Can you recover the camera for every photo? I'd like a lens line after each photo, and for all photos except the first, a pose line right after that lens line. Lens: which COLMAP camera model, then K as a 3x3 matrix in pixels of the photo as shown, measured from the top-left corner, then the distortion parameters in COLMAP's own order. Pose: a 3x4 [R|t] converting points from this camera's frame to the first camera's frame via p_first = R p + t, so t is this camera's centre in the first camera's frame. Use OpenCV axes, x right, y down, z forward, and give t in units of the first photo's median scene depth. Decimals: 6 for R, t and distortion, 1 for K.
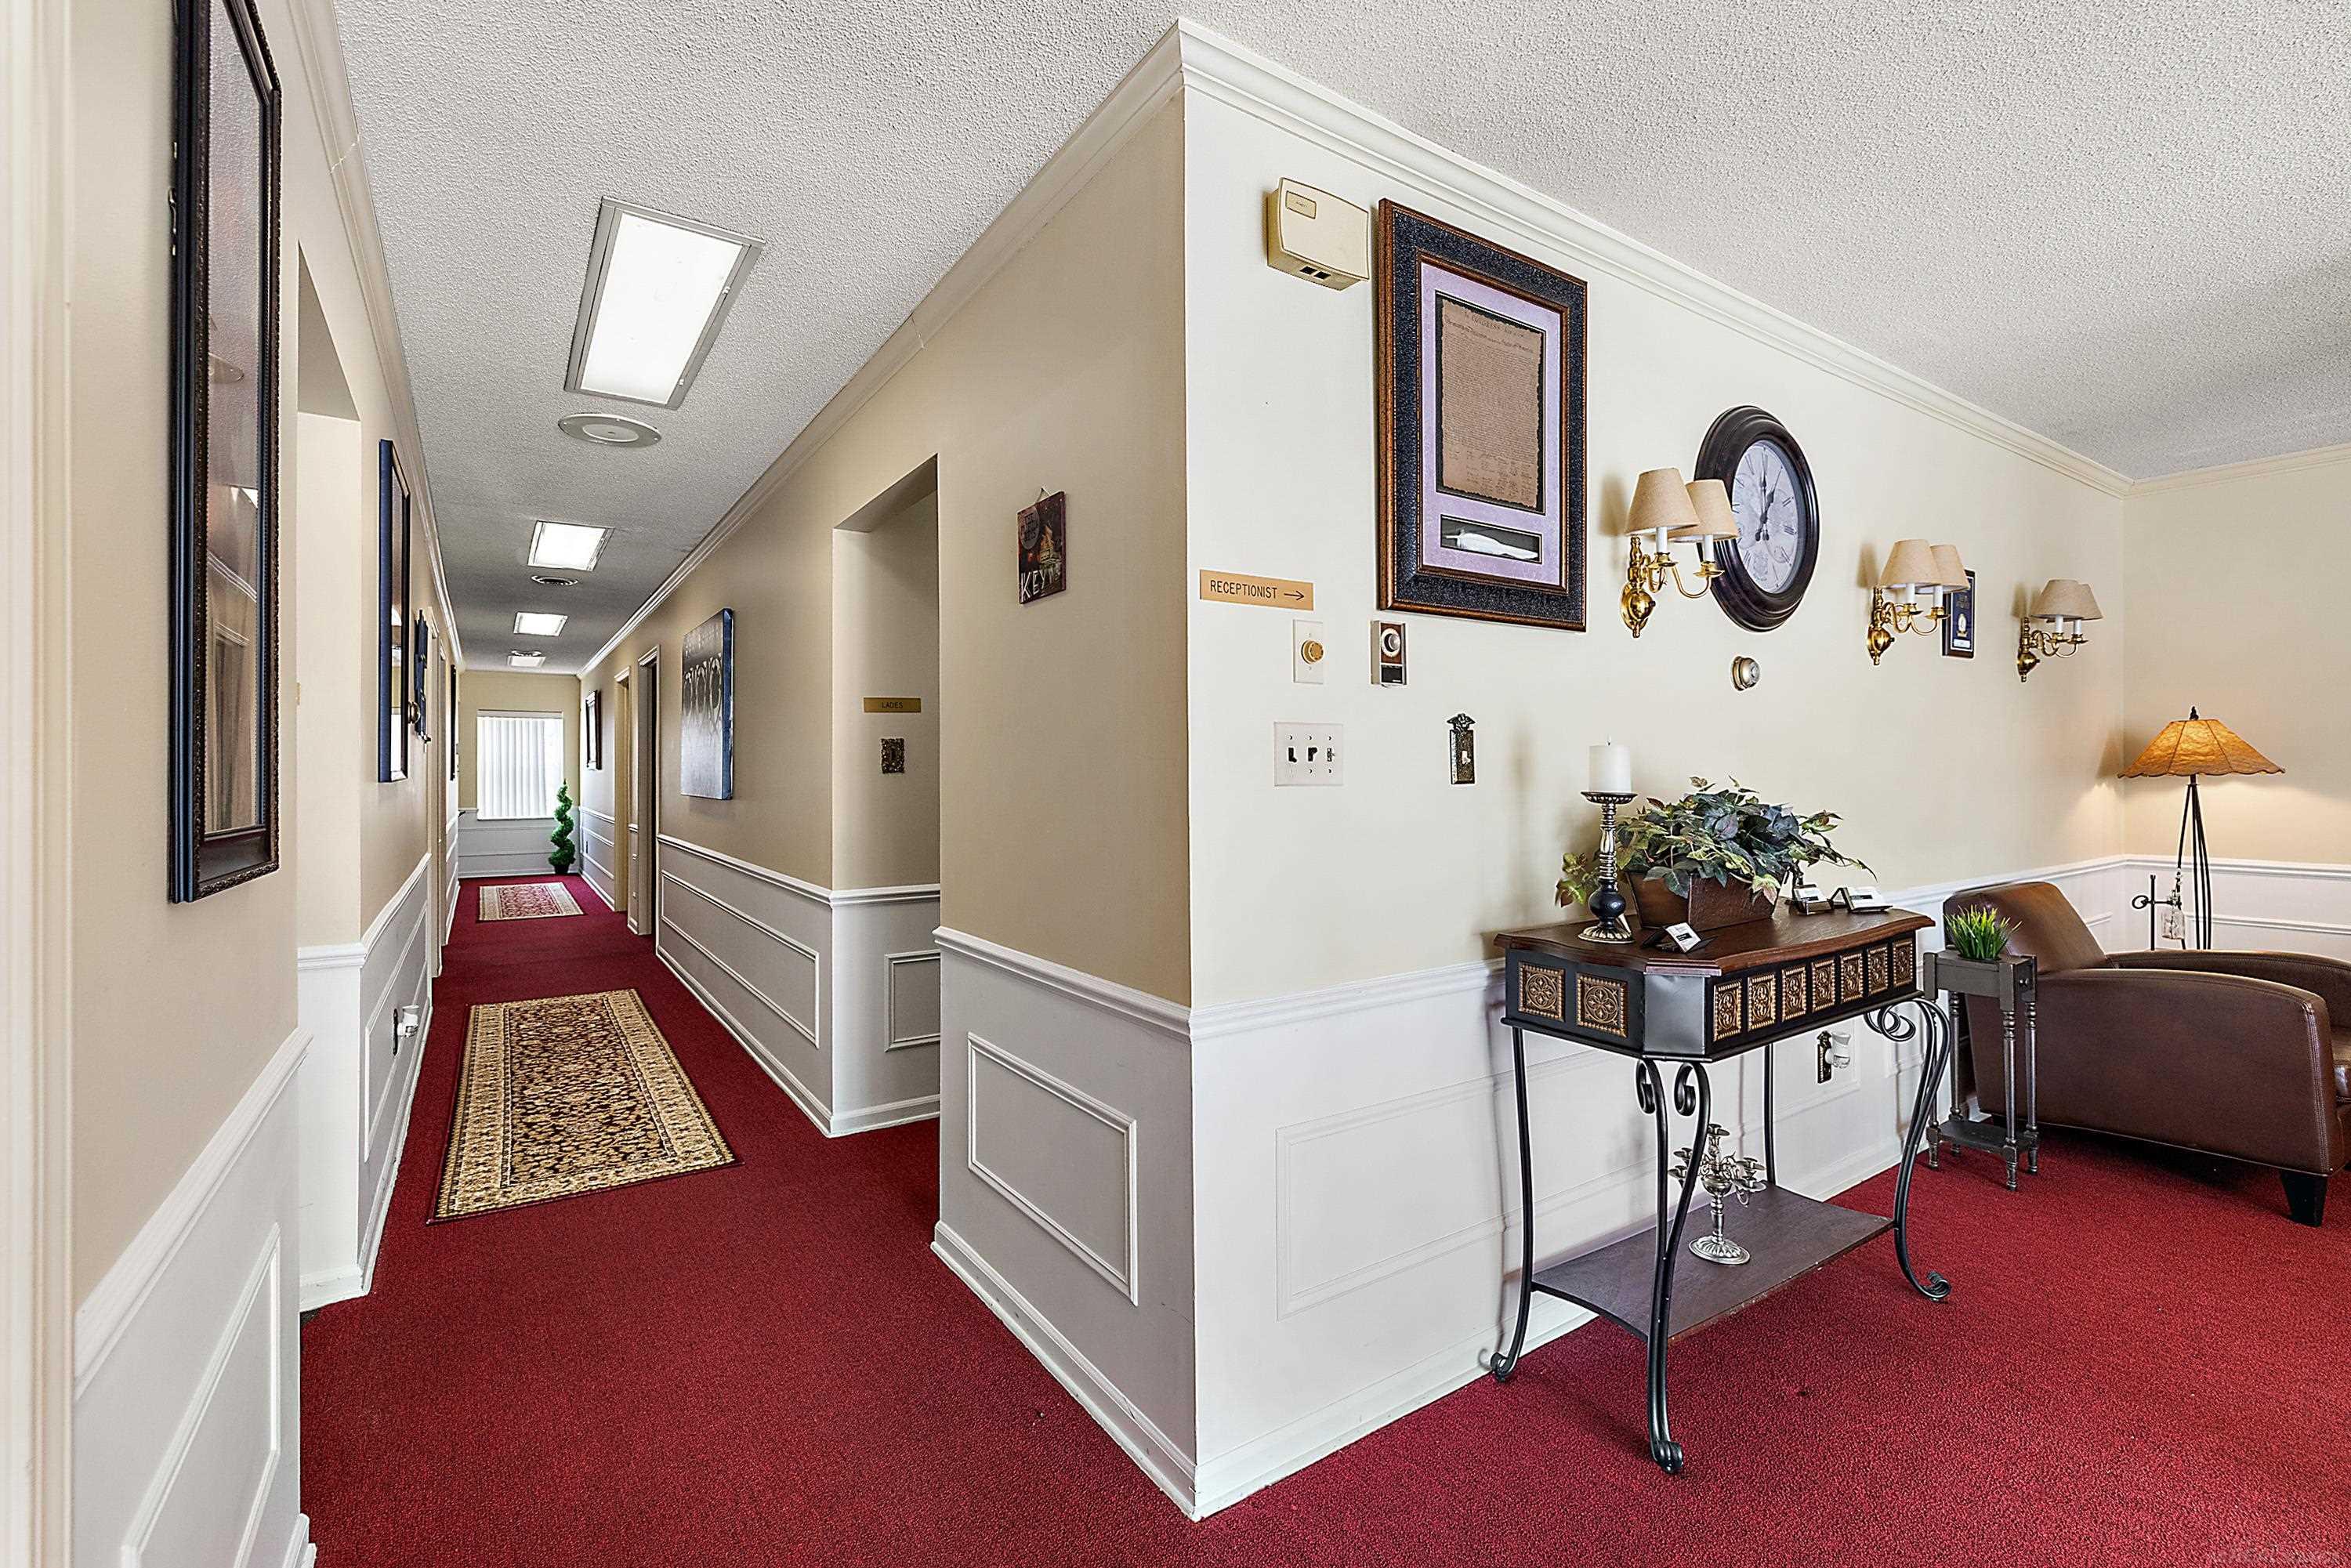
lens RADIAL K [[1012.1, 0, 1158.2], [0, 1012.1, 766.0], [0, 0, 1]] dist [0.002701, 0.000397]
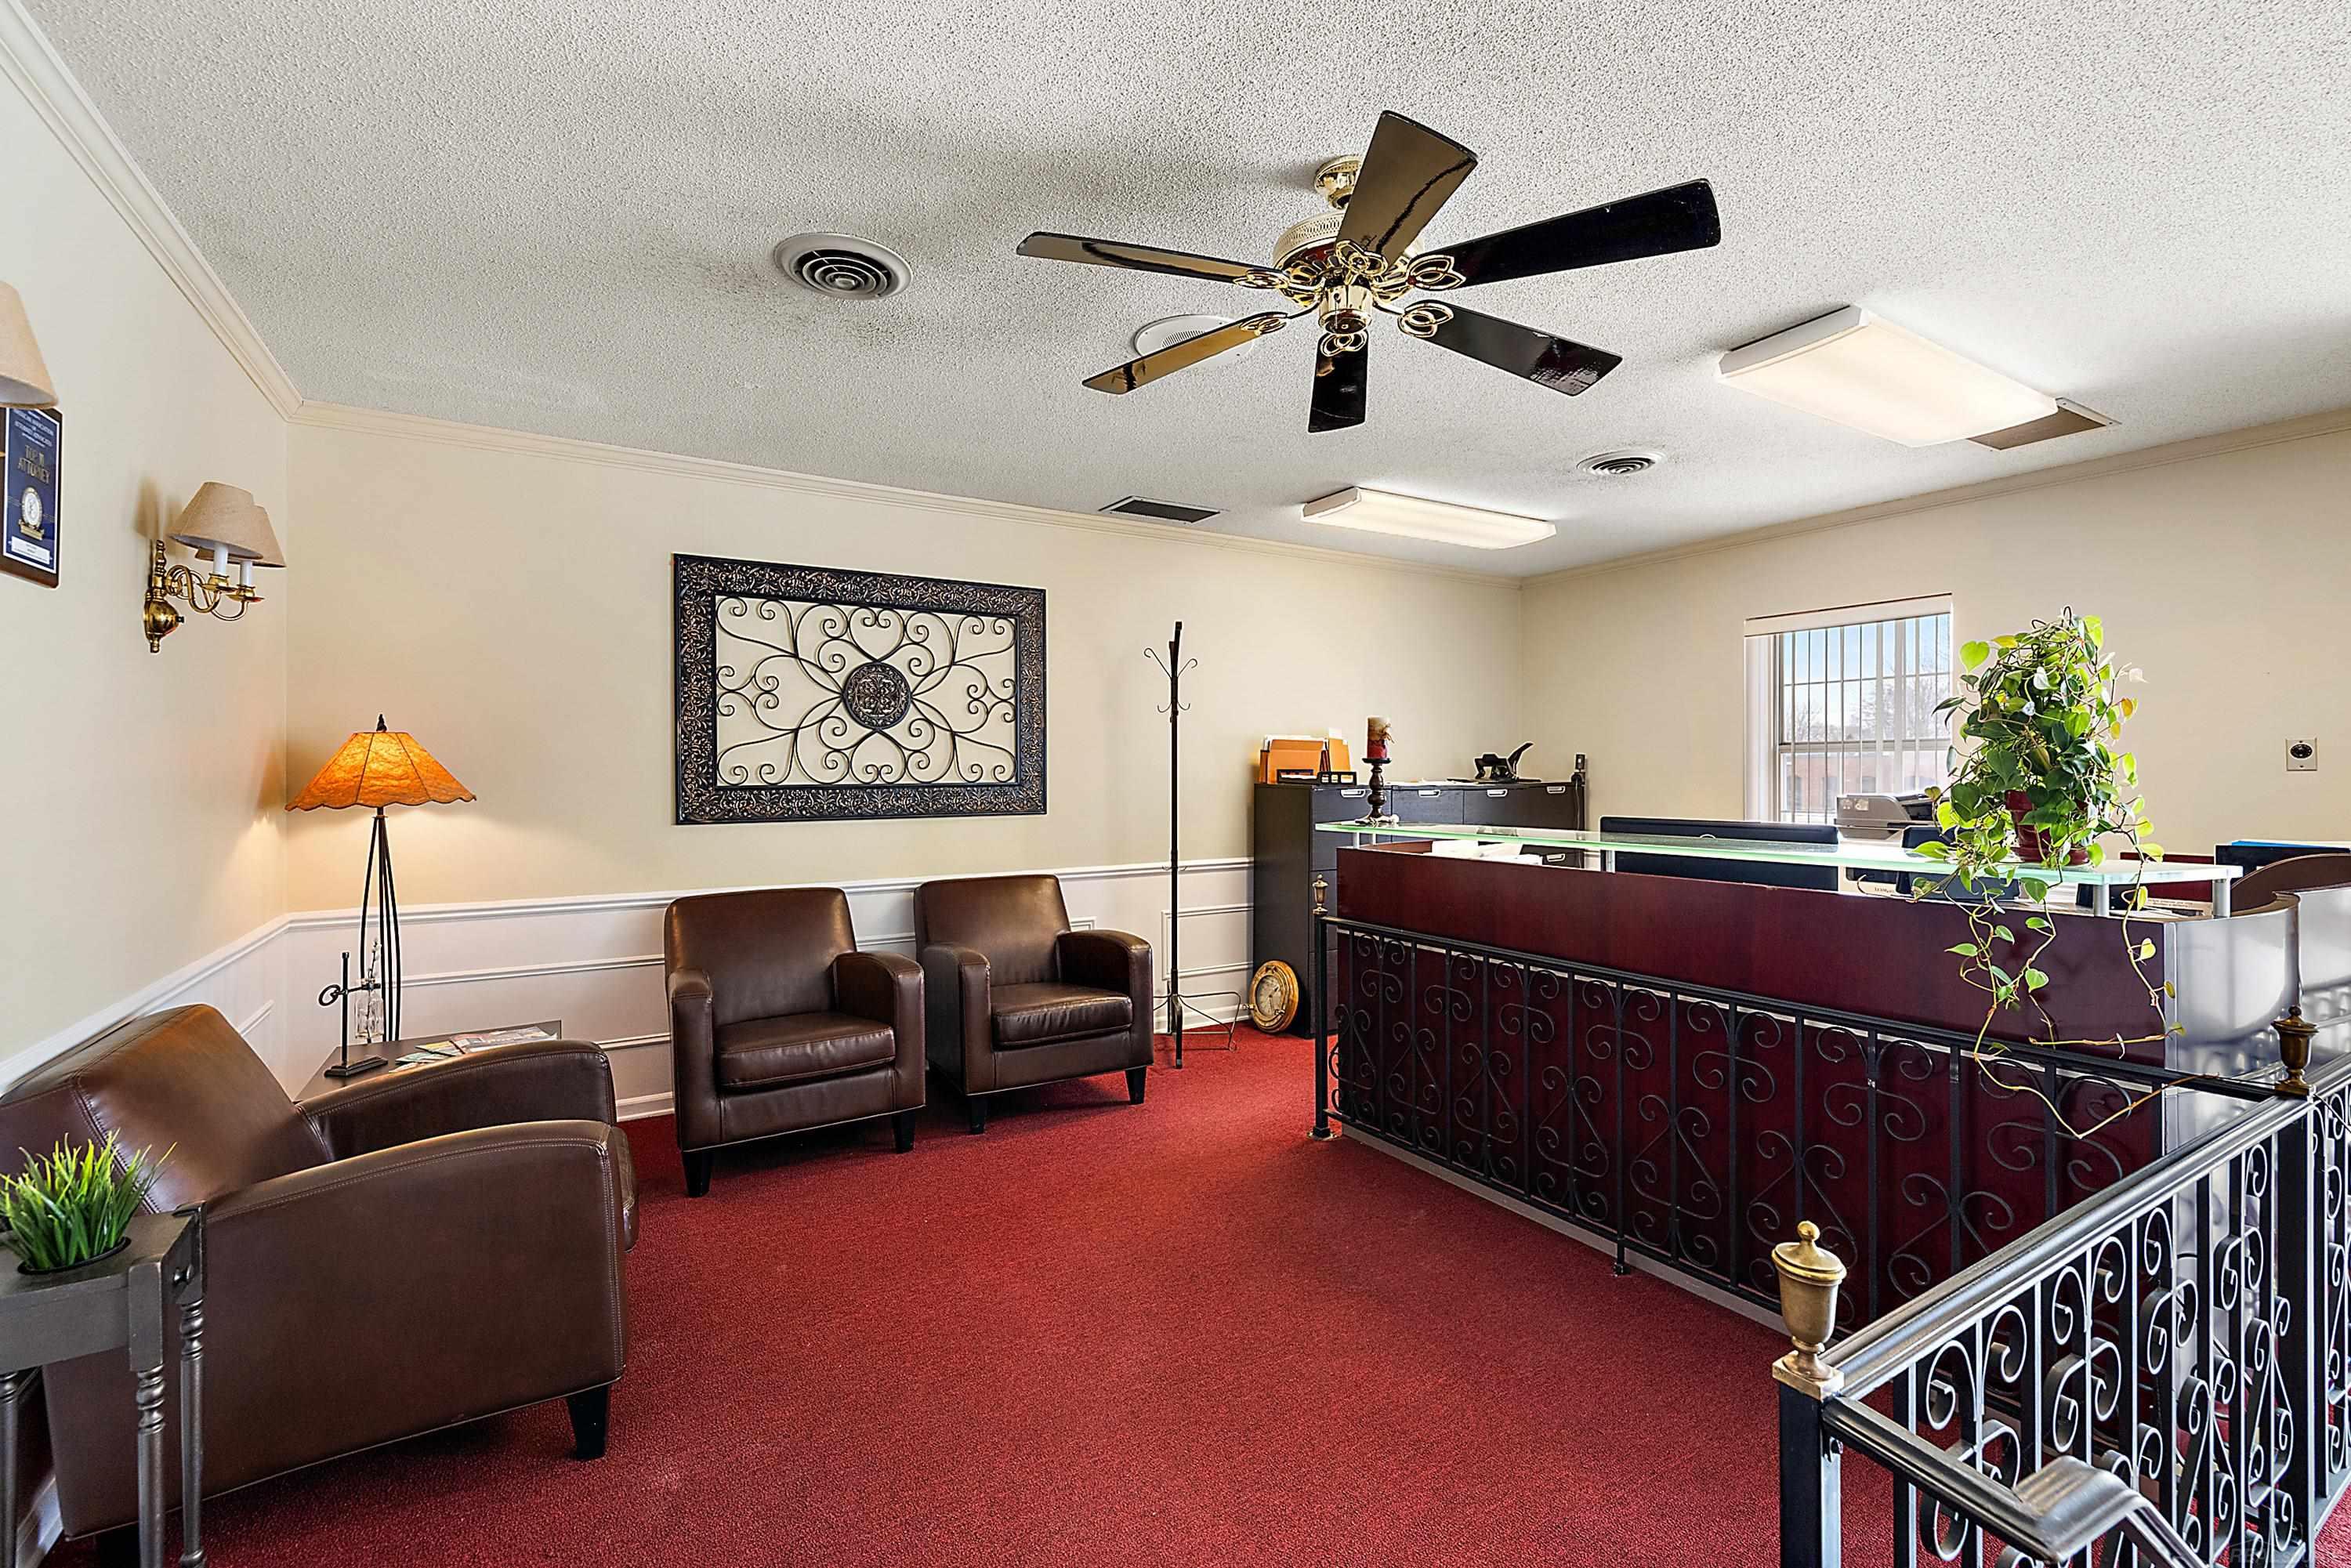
lens RADIAL K [[1012.1, 0, 1170.6], [0, 1012.1, 775.0], [0, 0, 1]] dist [0.002701, 0.000397]
pose [[0.047953, 0.002318, 0.998847, 0.310743], [-0.007577, 0.999969, -0.001956, -0.017445], [-0.998821, -0.007474, 0.047969, 0.401427]]
